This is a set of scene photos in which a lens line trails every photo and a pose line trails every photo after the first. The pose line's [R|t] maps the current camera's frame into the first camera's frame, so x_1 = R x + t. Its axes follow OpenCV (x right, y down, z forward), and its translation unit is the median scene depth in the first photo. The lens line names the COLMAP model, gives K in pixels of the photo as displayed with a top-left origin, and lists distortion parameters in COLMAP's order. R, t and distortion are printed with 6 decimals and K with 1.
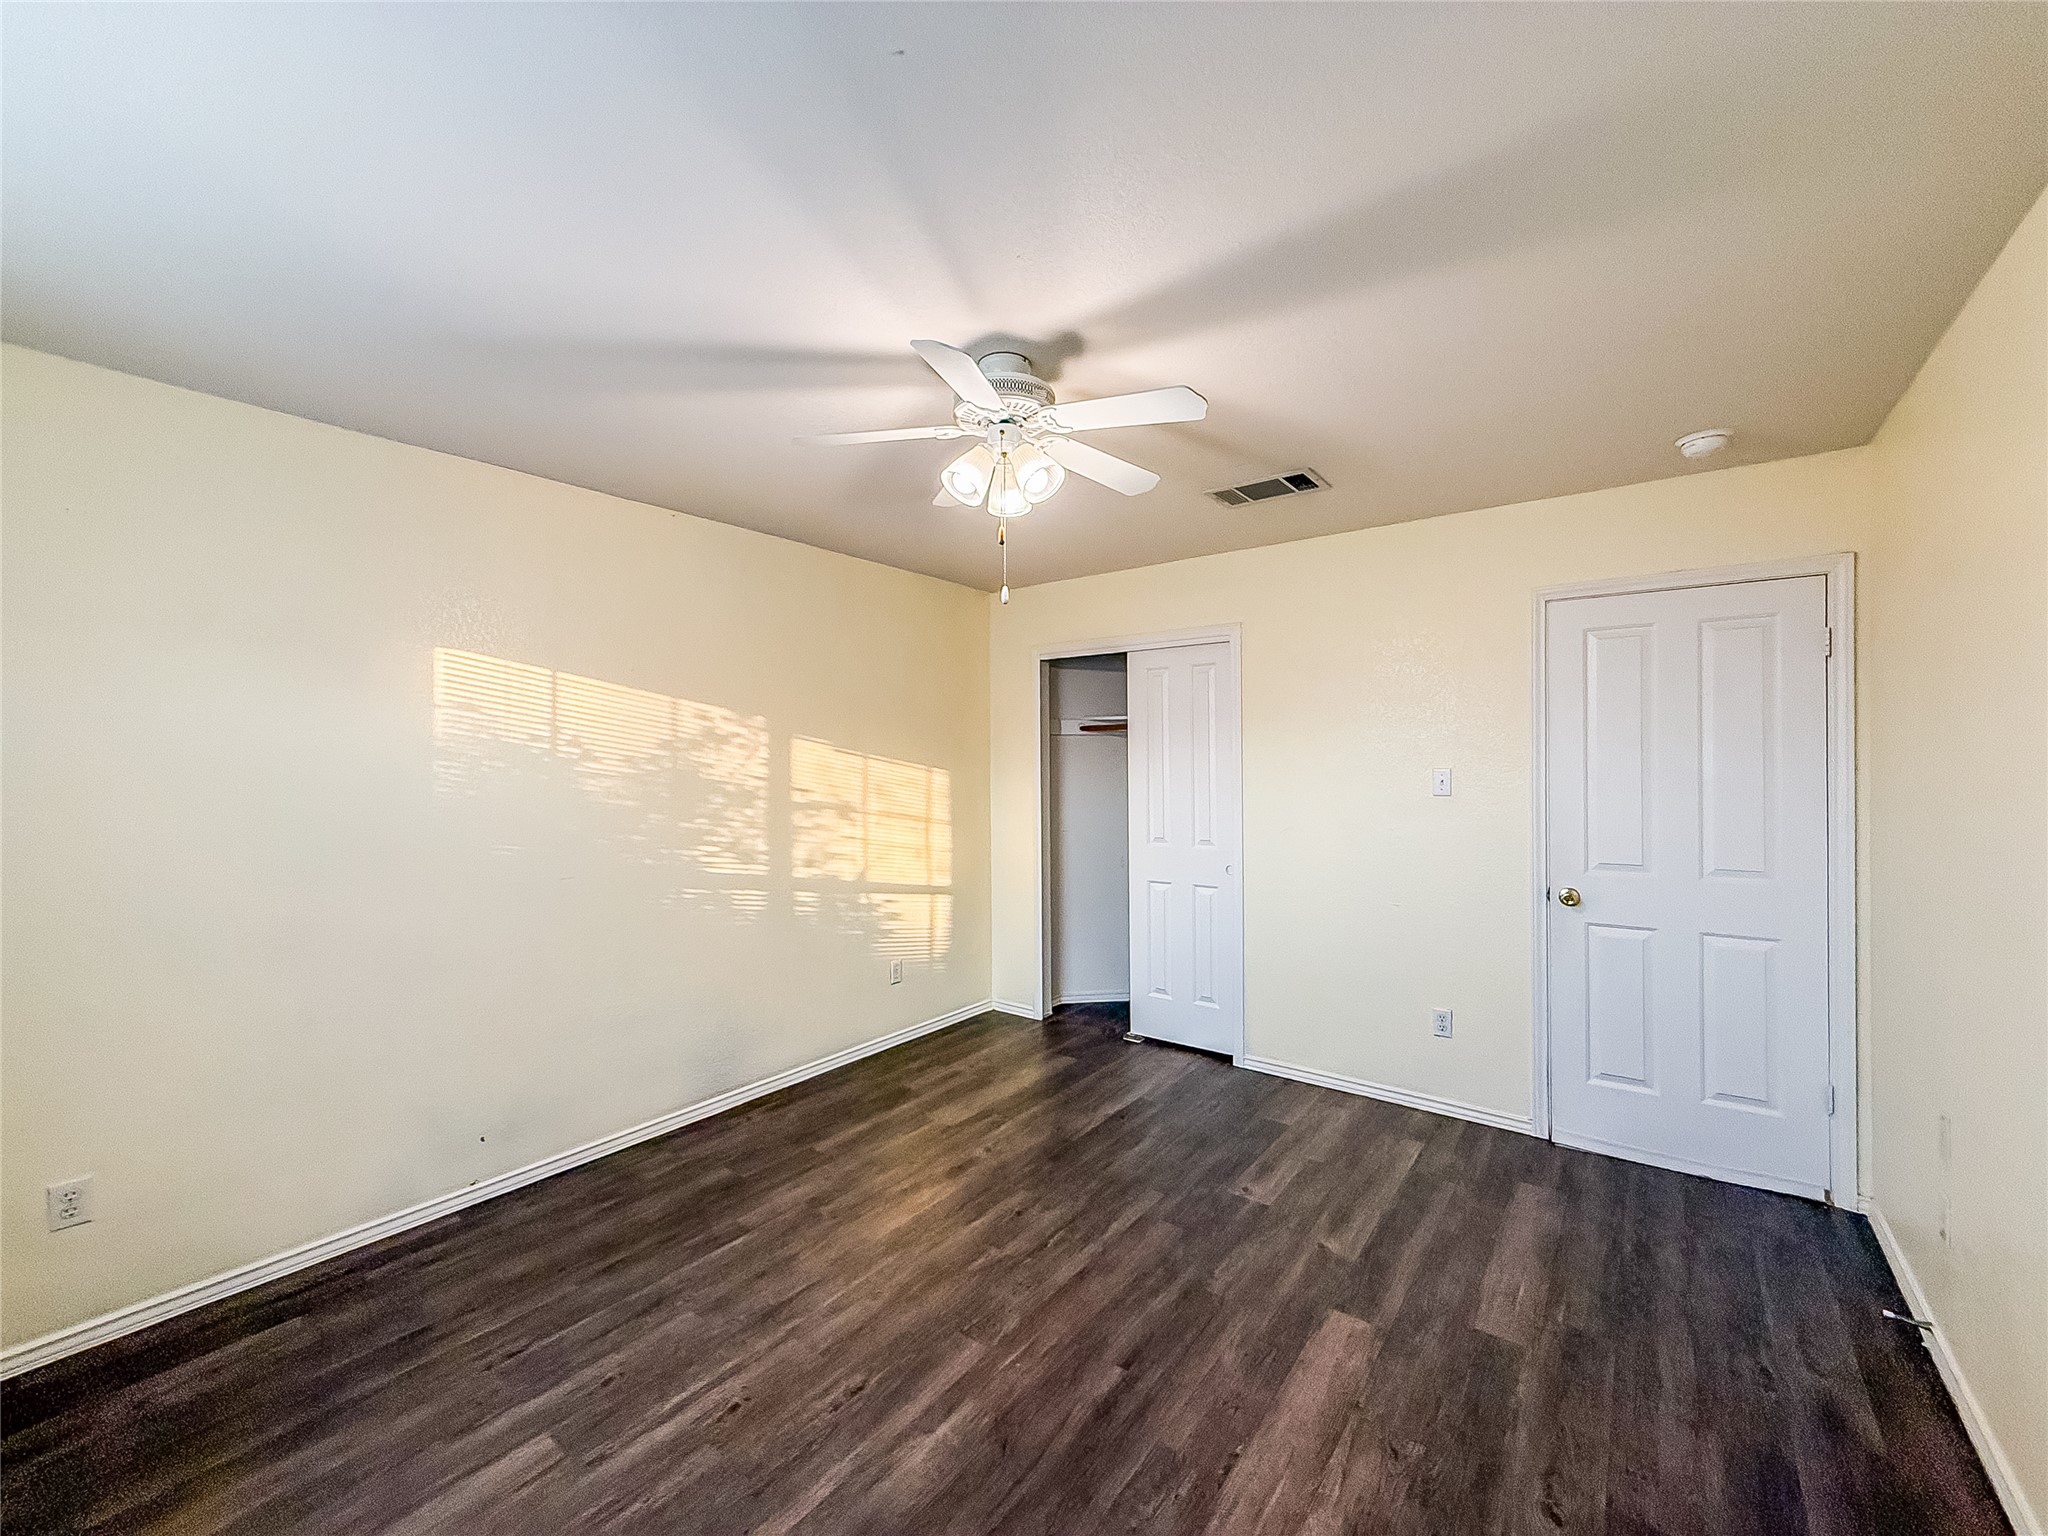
lens RADIAL K [[841.4, 0, 1019.9], [0, 841.4, 766.6], [0, 0, 1]] dist [-0.003071, 0.000818]
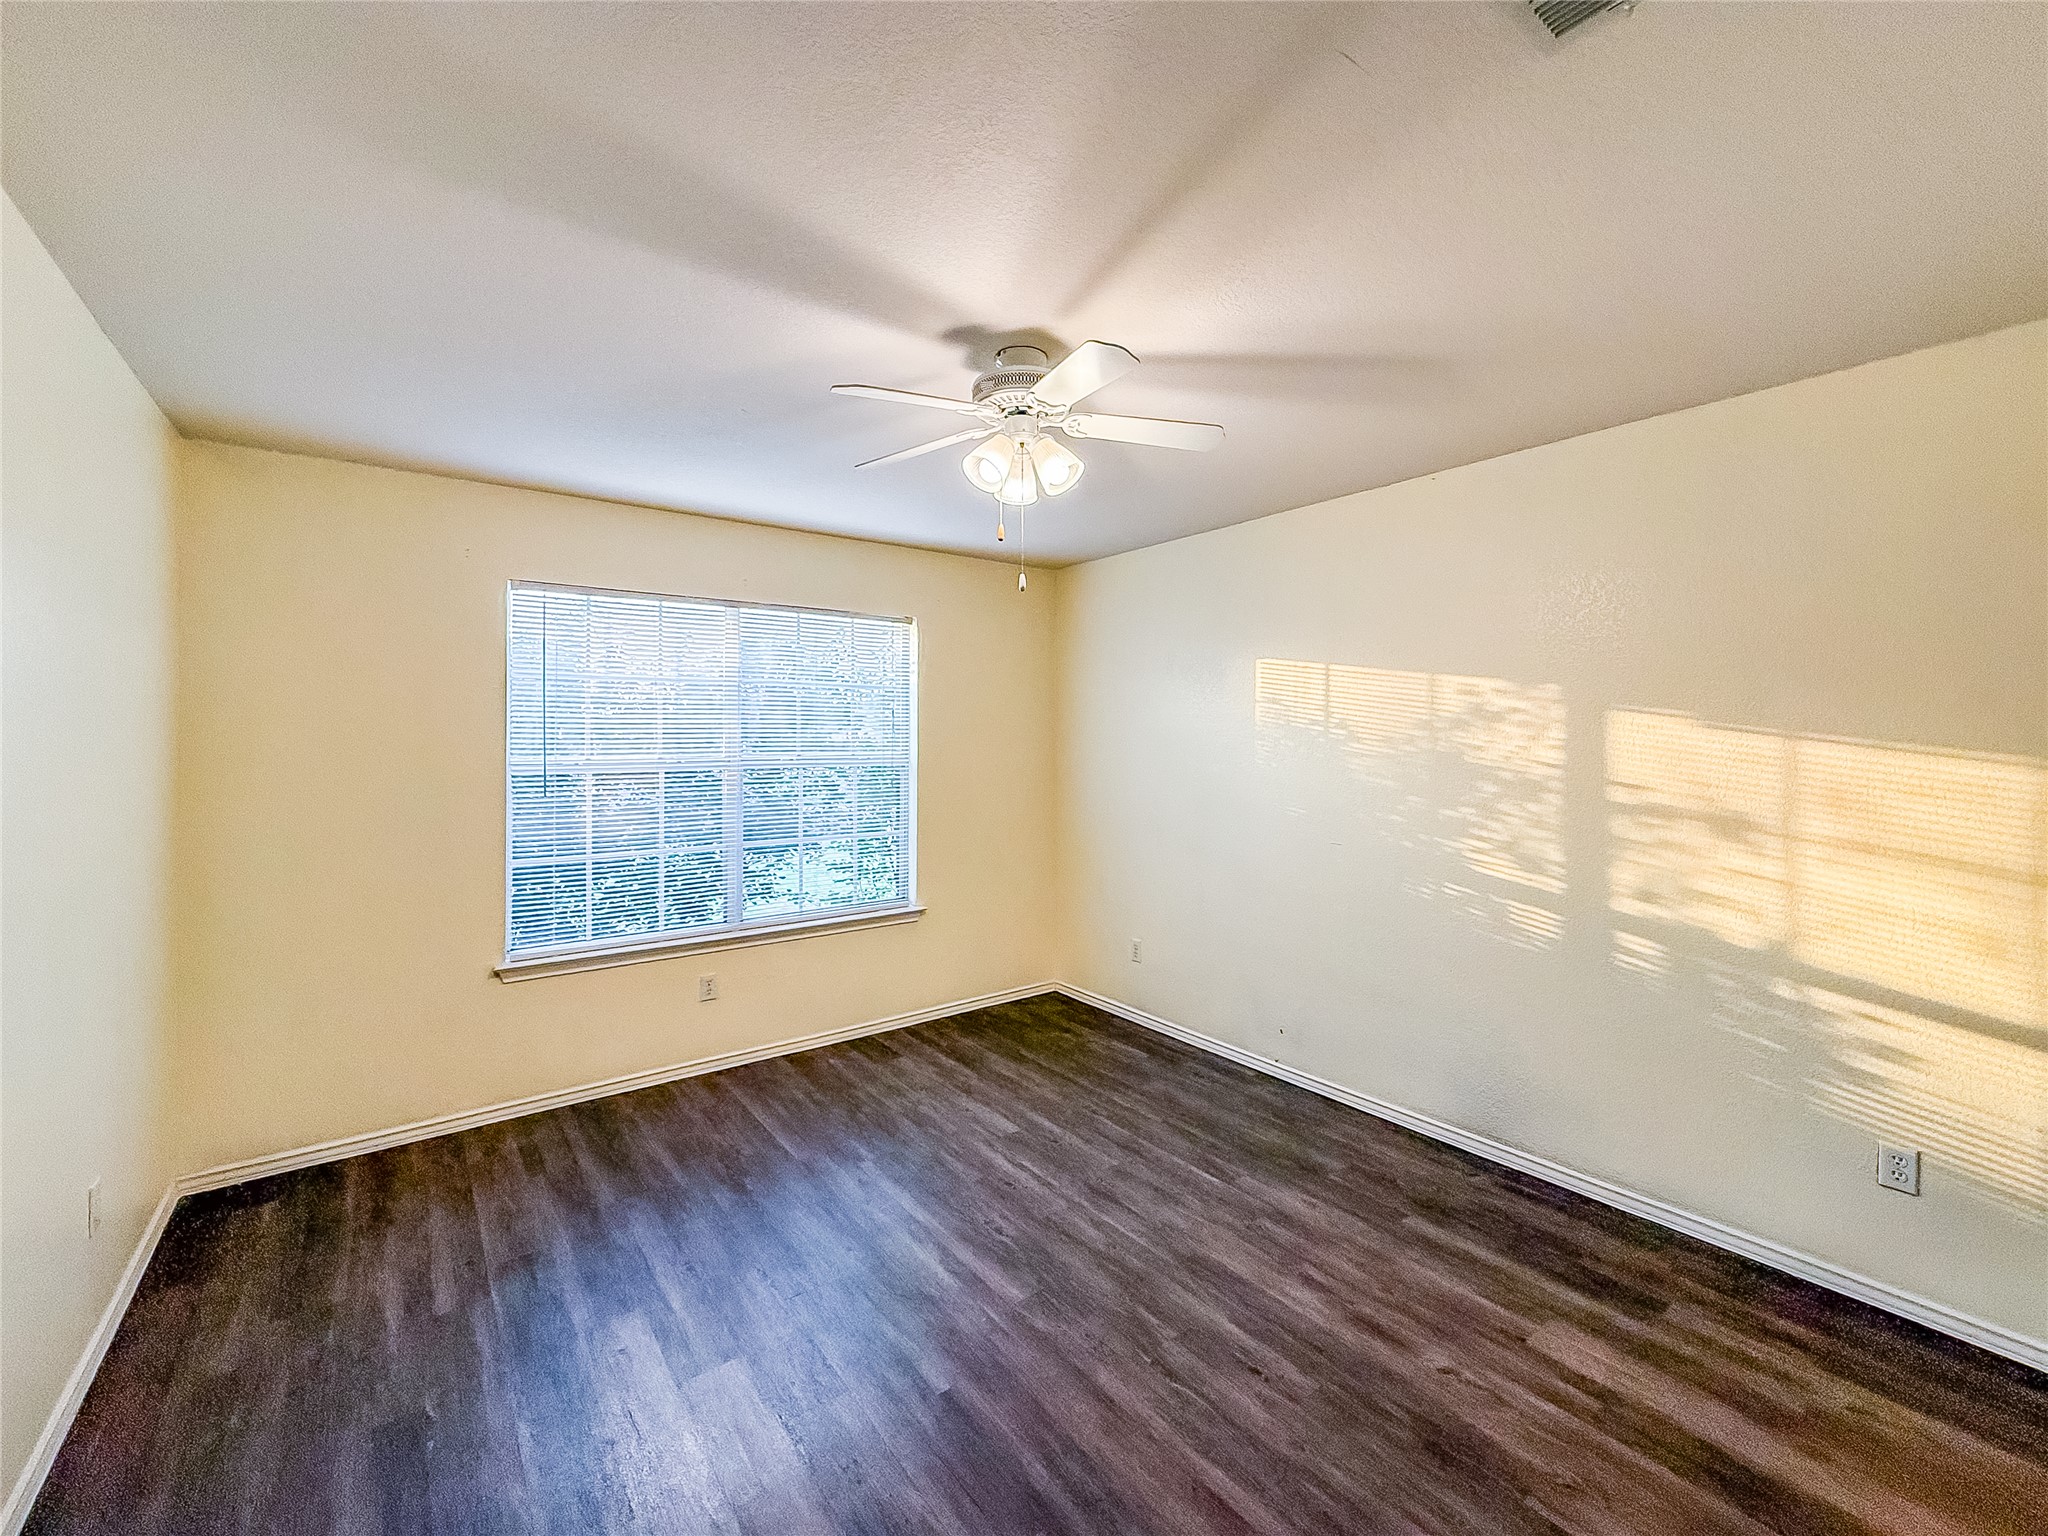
lens RADIAL K [[841.4, 0, 1015.2], [0, 841.4, 733.7], [0, 0, 1]] dist [-0.003071, 0.000818]
pose [[-0.284980, -0.000605, -0.958533, 0.588086], [-0.004255, 0.999991, 0.000634, -0.013889], [0.958524, 0.004259, -0.284980, 0.785924]]
